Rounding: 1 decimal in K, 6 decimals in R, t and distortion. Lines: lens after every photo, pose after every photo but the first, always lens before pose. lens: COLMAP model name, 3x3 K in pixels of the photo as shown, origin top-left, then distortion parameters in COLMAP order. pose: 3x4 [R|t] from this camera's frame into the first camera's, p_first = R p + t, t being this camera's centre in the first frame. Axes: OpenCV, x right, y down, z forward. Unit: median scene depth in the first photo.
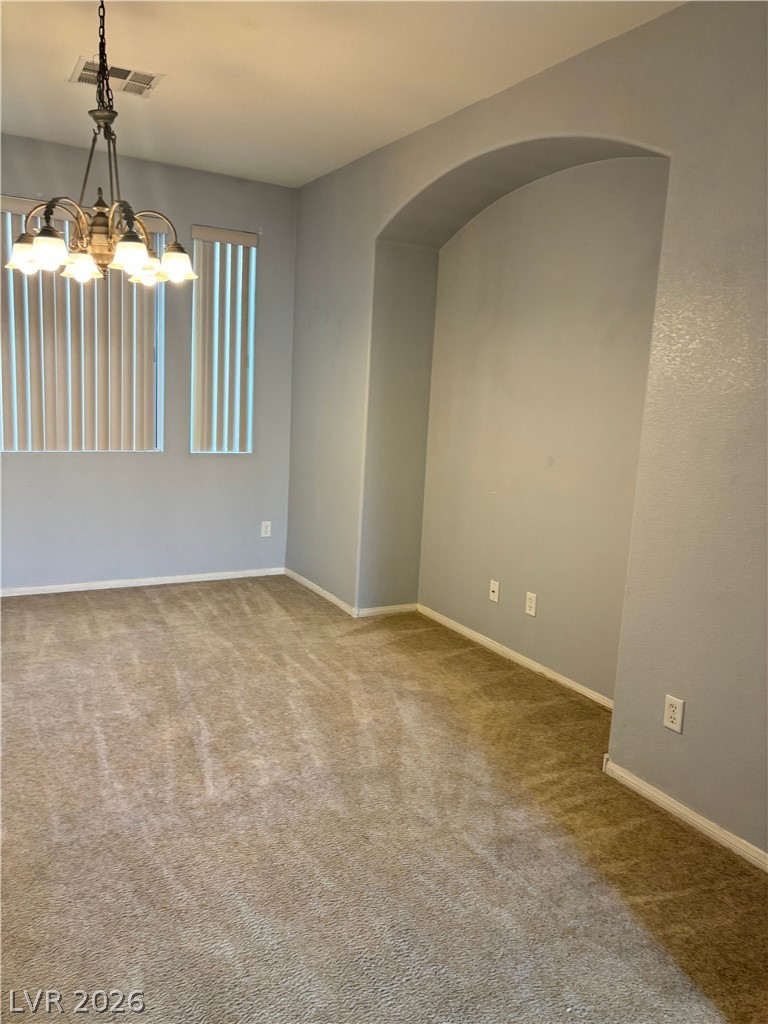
lens RADIAL K [[775.2, 0, 393.8], [0, 775.2, 515.2], [0, 0, 1]] dist [0.050628, -0.048058]
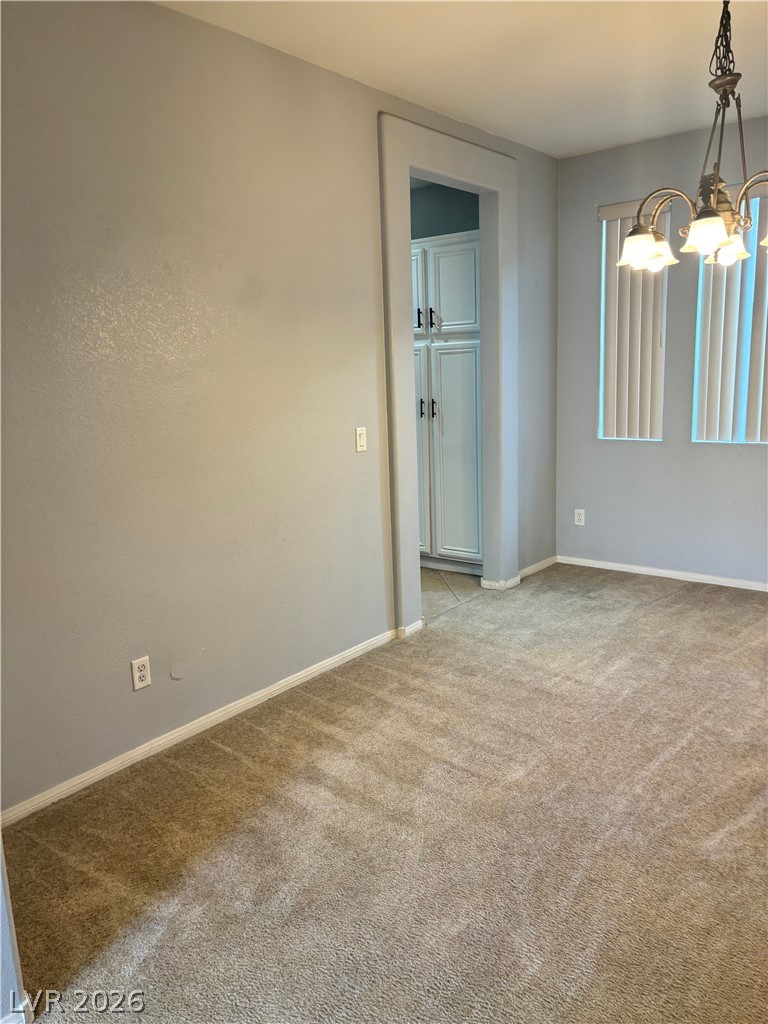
lens RADIAL K [[795.3, 0, 384.0], [0, 795.3, 512.0], [0, 0, 1]] dist [0.052771, -0.053503]
pose [[0.362975, 0.112620, -0.924968, 0.417940], [-0.105113, 0.991282, 0.079445, -0.041925], [0.925851, 0.068390, 0.371649, 0.310608]]
